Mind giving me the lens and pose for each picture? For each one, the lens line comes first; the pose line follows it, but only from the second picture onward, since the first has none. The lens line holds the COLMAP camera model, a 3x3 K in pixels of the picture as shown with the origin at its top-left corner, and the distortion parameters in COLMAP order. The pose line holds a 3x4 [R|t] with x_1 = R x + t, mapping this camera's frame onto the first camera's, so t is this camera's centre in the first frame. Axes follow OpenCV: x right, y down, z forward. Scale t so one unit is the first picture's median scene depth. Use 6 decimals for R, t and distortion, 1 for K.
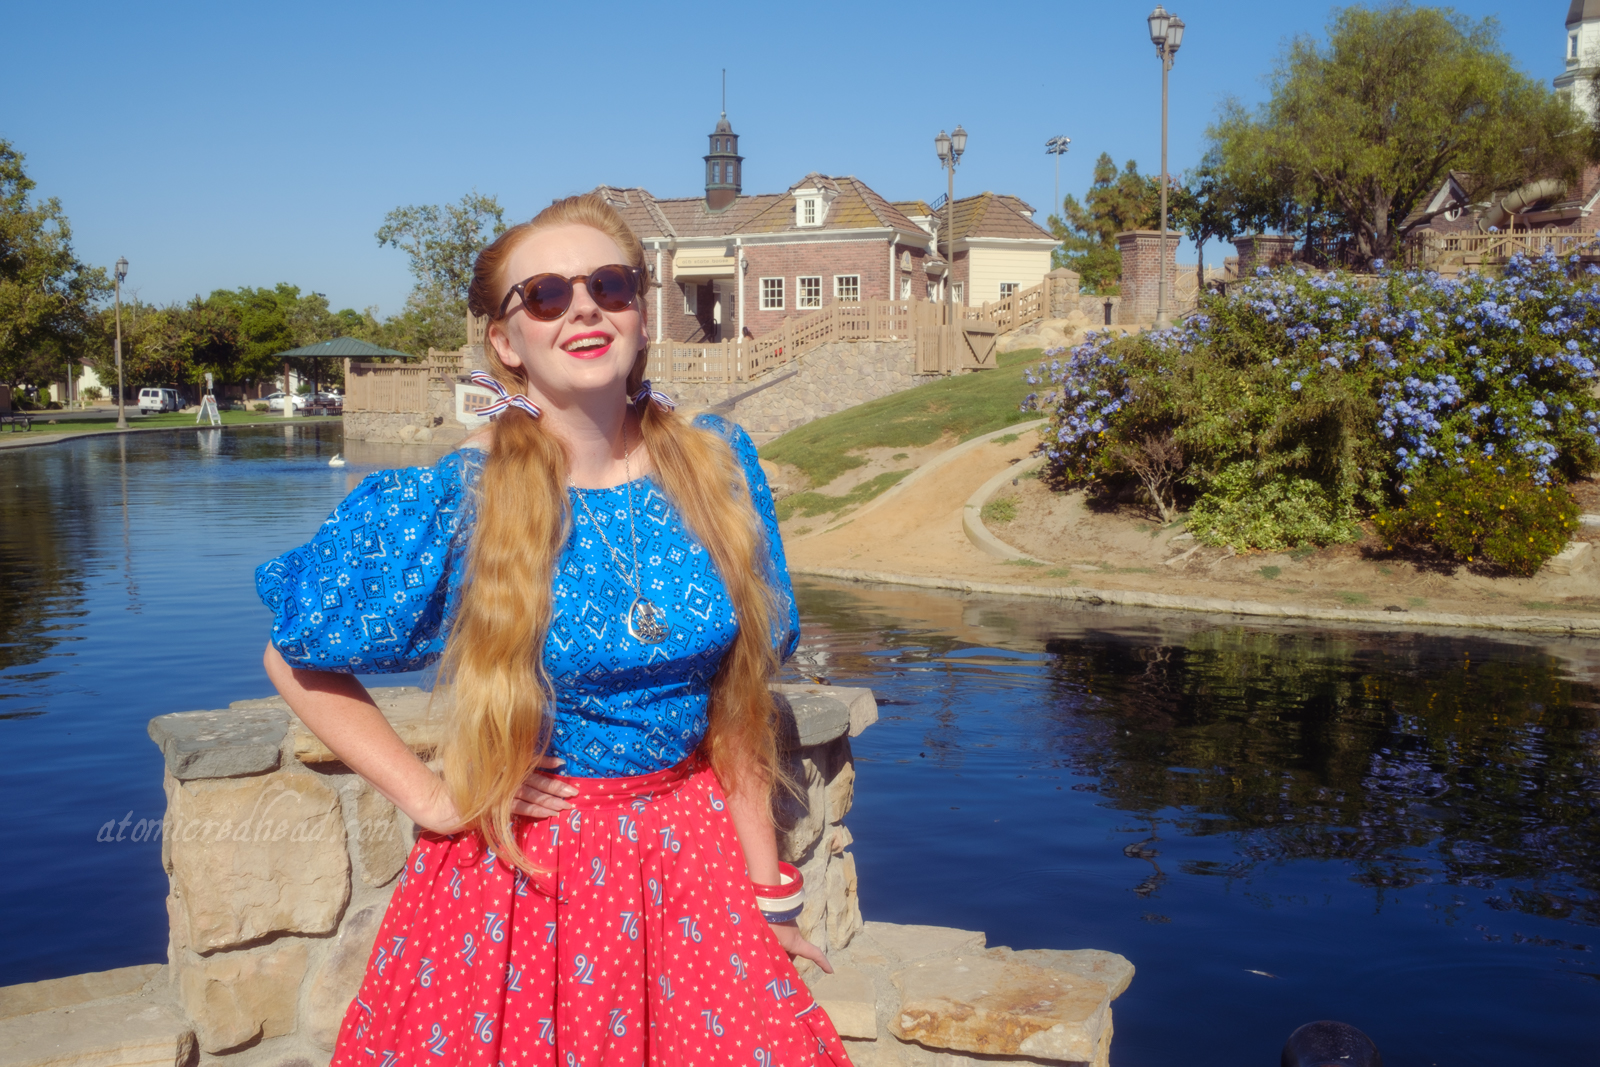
lens RADIAL K [[1610.2, 0, 800.0], [0, 1610.2, 533.5], [0, 0, 1]] dist [-0.040214, 0.113607]
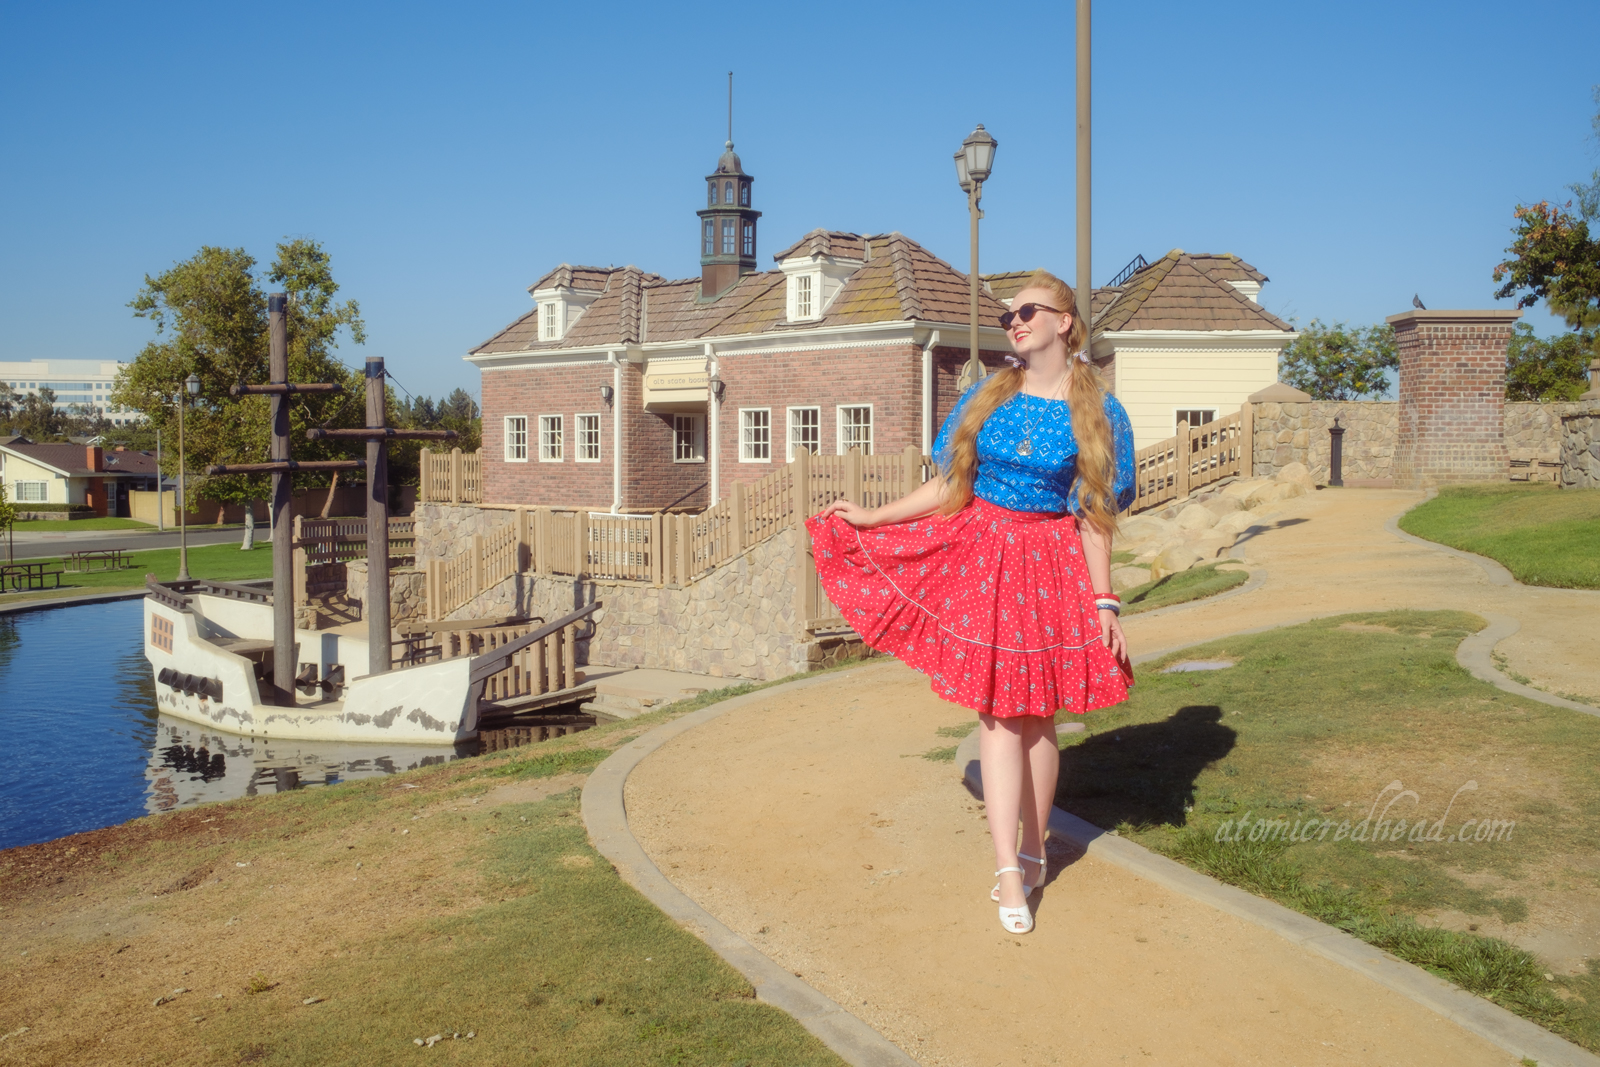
lens RADIAL K [[1610.2, 0, 800.0], [0, 1610.2, 533.5], [0, 0, 1]] dist [-0.040214, 0.113607]
pose [[0.935461, 0.018614, -0.352940, 0.206187], [-0.035376, 0.998529, -0.041101, -0.087903], [0.351655, 0.050934, 0.934743, 0.446799]]
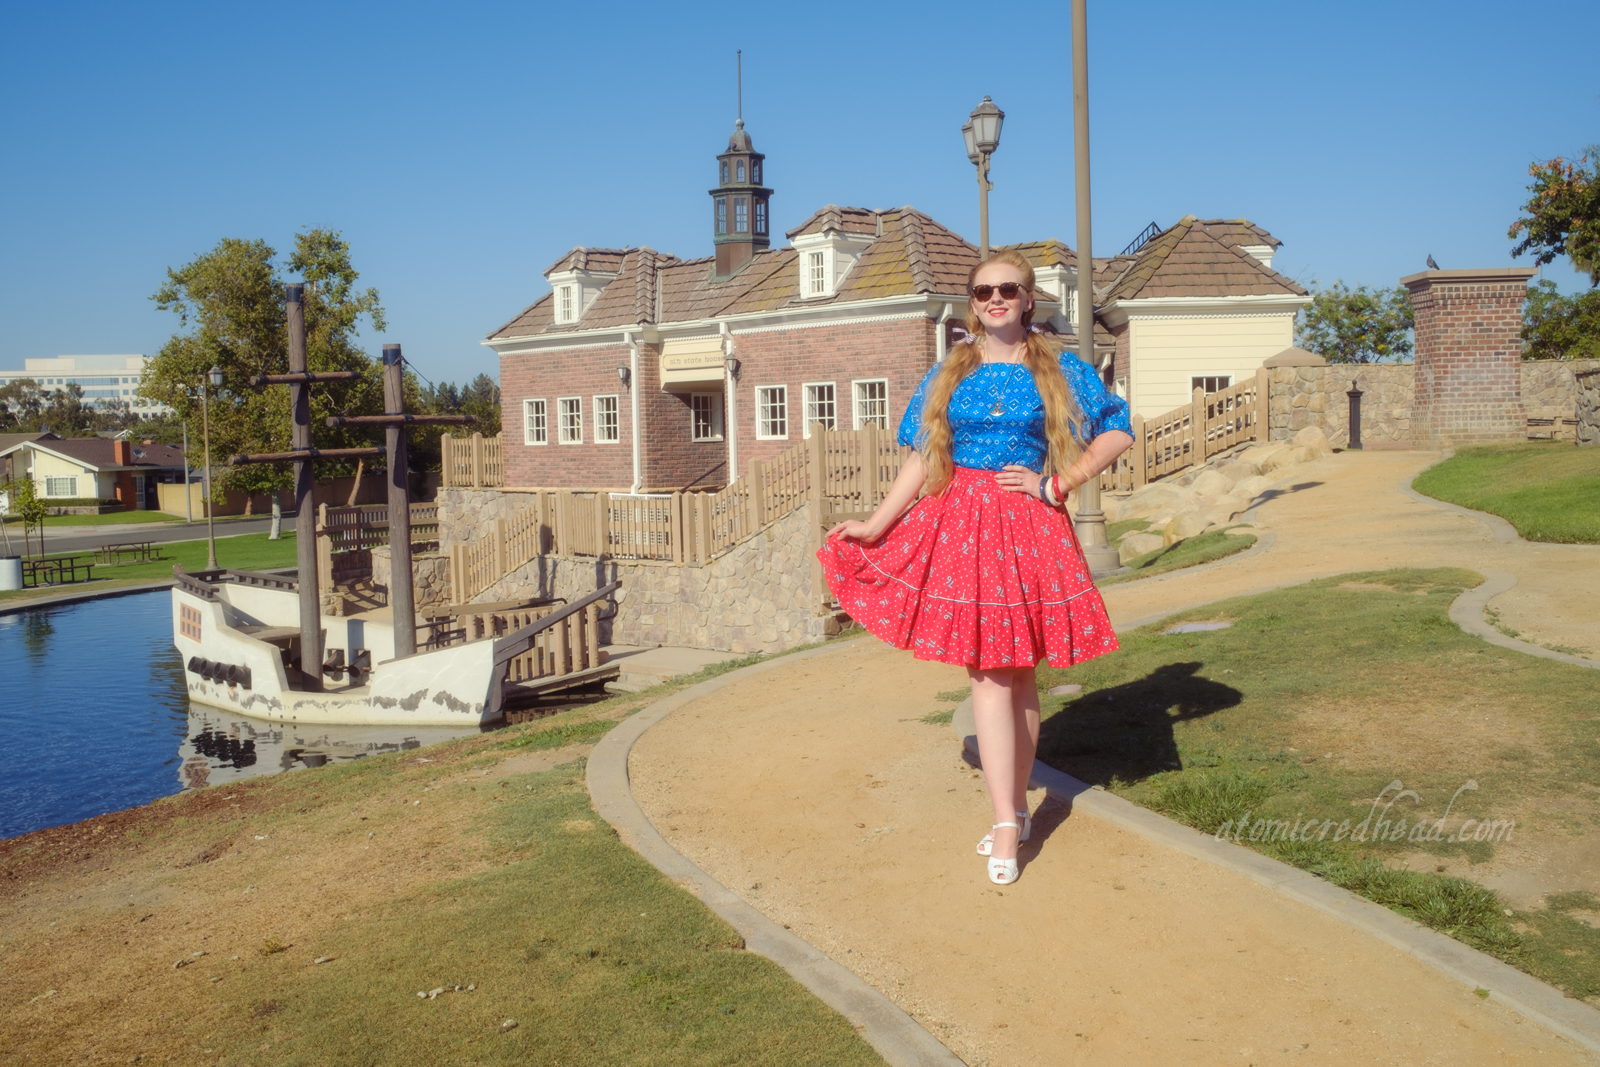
lens RADIAL K [[1610.2, 0, 800.0], [0, 1610.2, 533.5], [0, 0, 1]] dist [-0.040214, 0.113607]
pose [[0.929902, 0.001597, -0.367804, 0.209651], [-0.012198, 0.999574, -0.026501, -0.087395], [0.367605, 0.029129, 0.929526, 0.444803]]
